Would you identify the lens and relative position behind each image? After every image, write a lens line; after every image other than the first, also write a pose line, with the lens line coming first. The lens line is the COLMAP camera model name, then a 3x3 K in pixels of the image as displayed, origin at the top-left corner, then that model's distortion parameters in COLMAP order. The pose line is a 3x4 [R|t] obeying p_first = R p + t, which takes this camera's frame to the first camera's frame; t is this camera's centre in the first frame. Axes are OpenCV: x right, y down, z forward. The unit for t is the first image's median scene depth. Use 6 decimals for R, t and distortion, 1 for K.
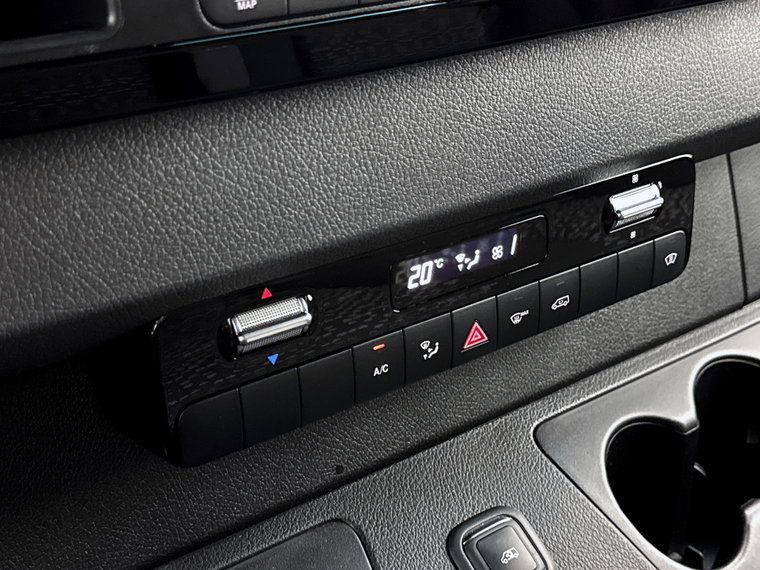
lens RADIAL K [[1076.2, 0, 398.8], [0, 1076.2, 281.9], [0, 0, 1]] dist [0.078039, 0.000000]
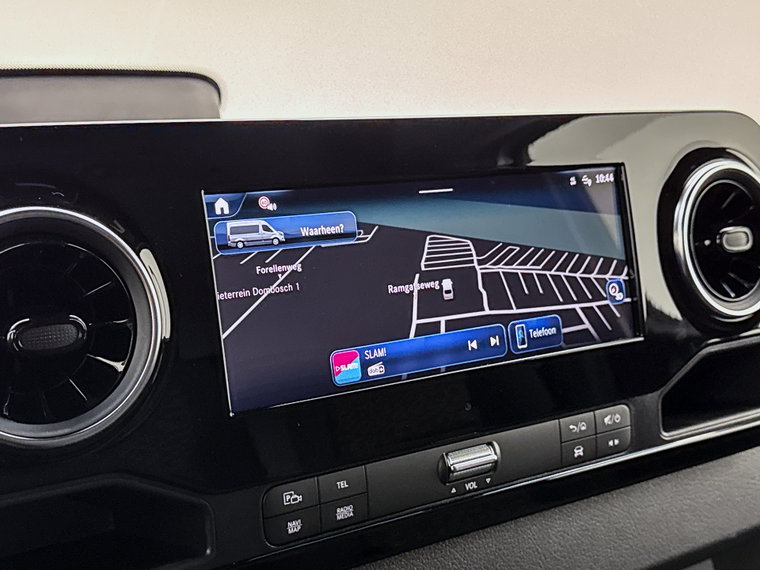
lens RADIAL K [[1076.2, 0, 385.8], [0, 1076.2, 266.7], [0, 0, 1]] dist [0.078039, 0.000000]
pose [[0.999185, 0.015728, -0.037167, 0.031560], [-0.025131, 0.963071, -0.268071, -0.157970], [0.031578, 0.268786, 0.962682, -0.439092]]
